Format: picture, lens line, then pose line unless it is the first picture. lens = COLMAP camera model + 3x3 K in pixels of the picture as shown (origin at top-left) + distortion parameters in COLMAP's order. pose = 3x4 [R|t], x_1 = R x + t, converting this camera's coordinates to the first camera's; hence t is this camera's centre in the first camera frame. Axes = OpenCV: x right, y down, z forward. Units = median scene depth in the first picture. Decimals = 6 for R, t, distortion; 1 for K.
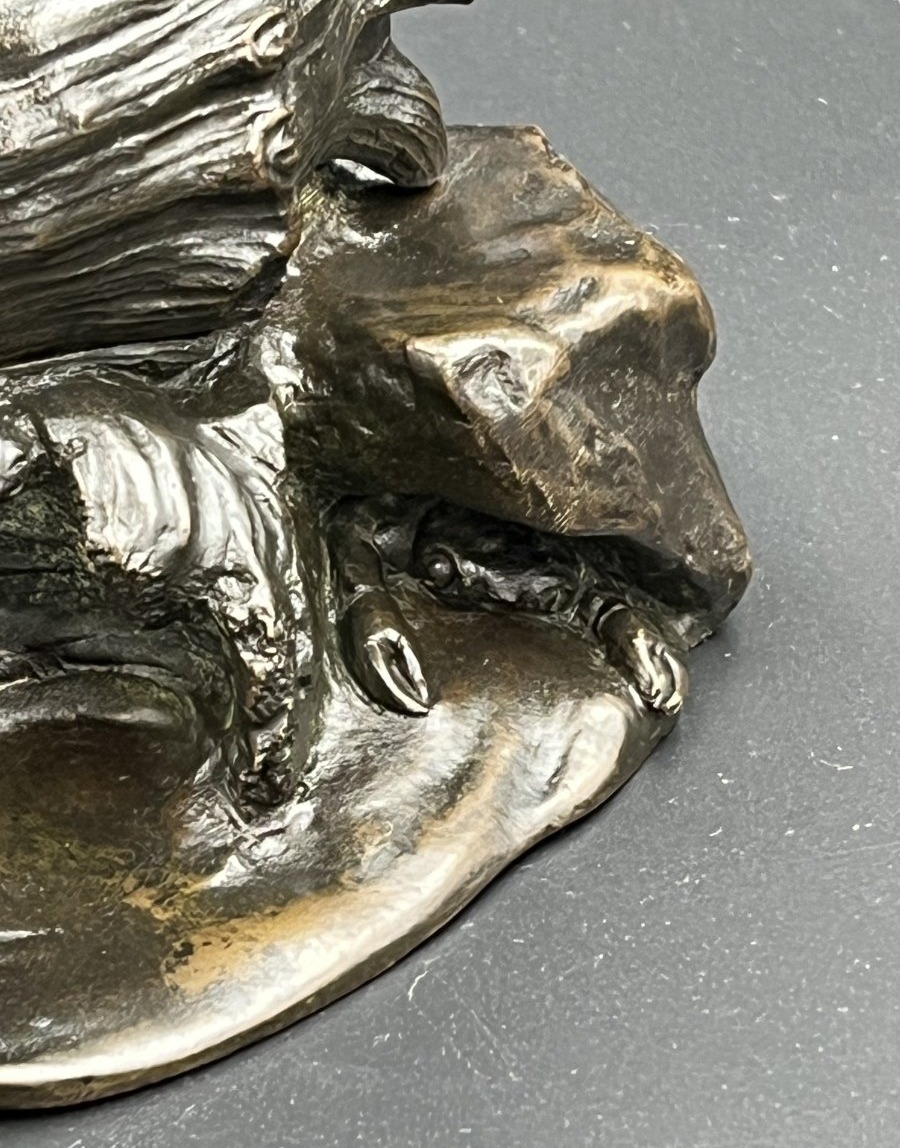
lens RADIAL K [[4642.5, 0, 448.8], [0, 4642.5, 576.8], [0, 0, 1]] dist [0.274668, 0.000000]
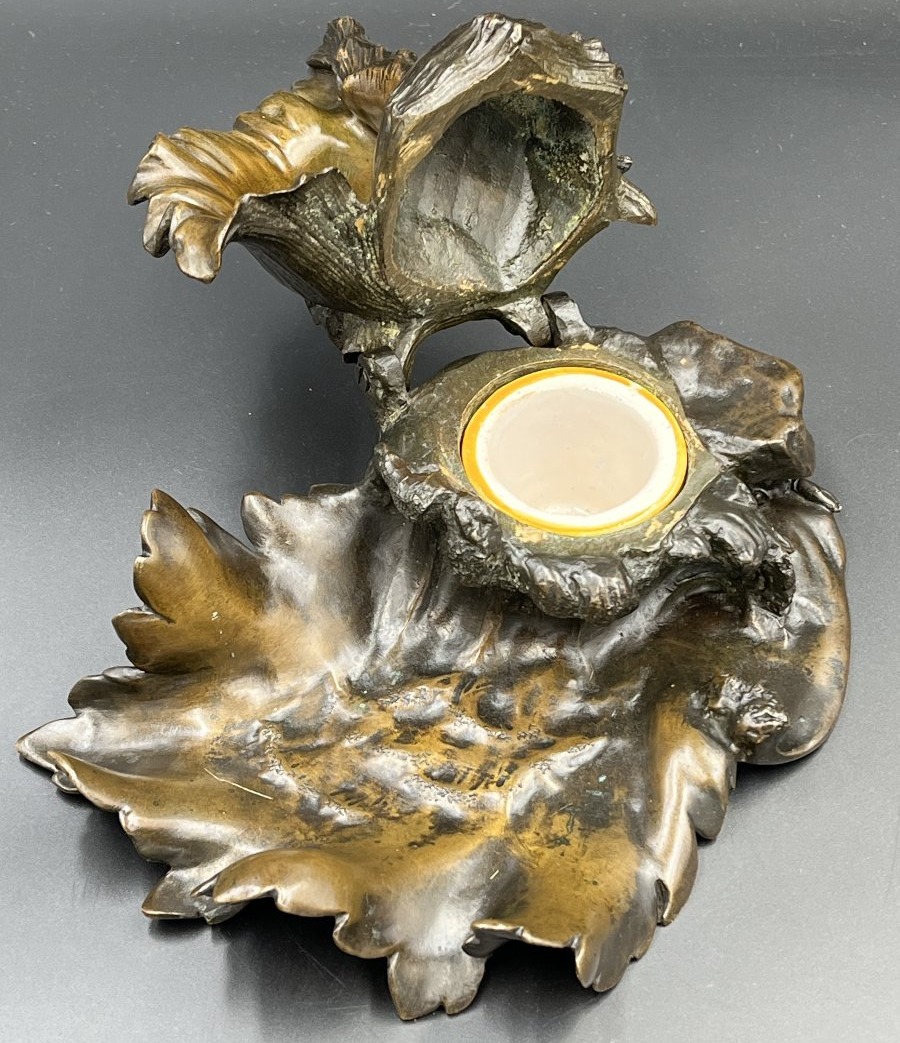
lens RADIAL K [[2151.8, 0, 450.7], [0, 2151.8, 520.8], [0, 0, 1]] dist [0.162241, 0.000000]
pose [[0.831527, -0.409340, 0.375504, -0.700836], [0.271301, 0.889158, 0.368502, -0.558054], [-0.484725, -0.204545, 0.850413, -0.055646]]
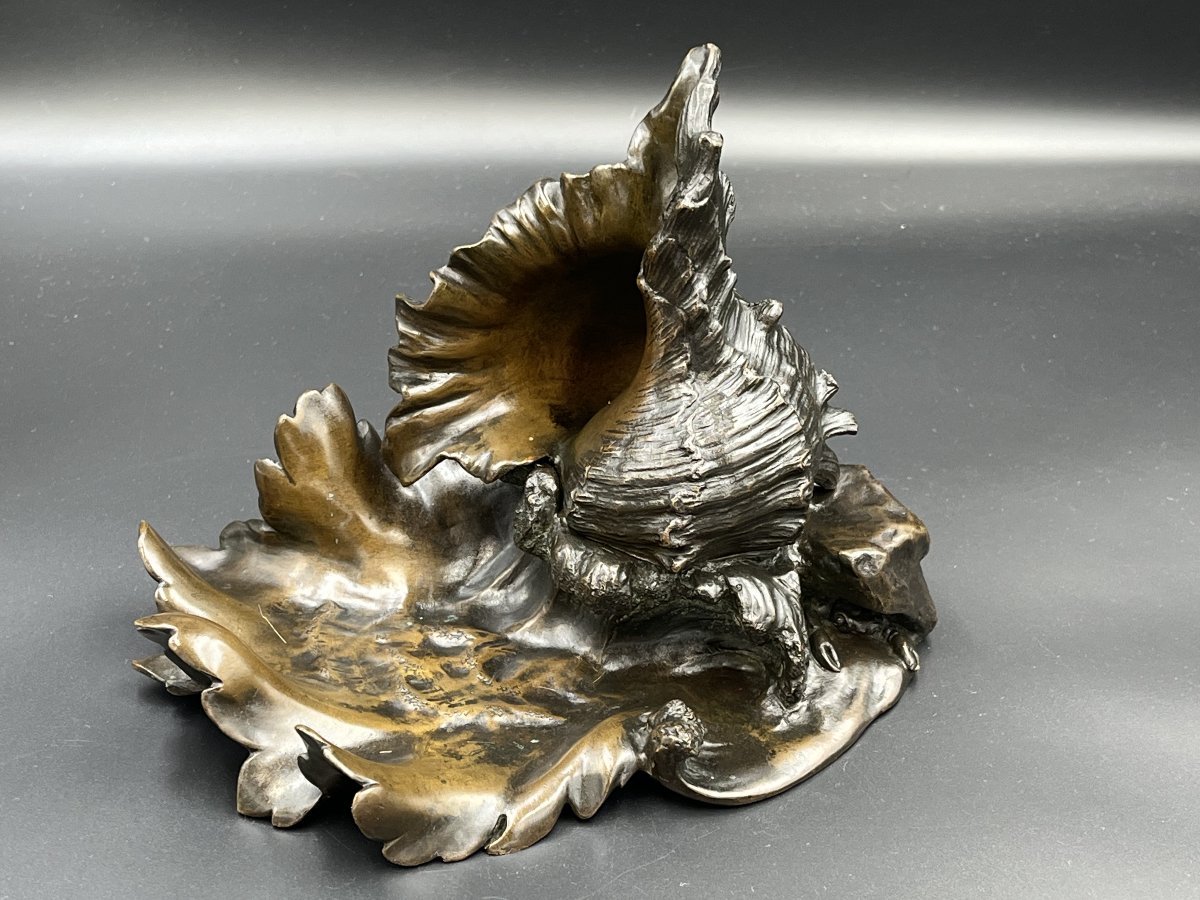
lens RADIAL K [[2125.2, 0, 595.8], [0, 2125.2, 426.2], [0, 0, 1]] dist [0.165348, 0.000000]
pose [[0.999310, 0.034269, 0.014313, -0.194484], [-0.034296, 0.999410, 0.001648, -0.131222], [-0.014248, -0.002138, 0.999896, -0.413748]]
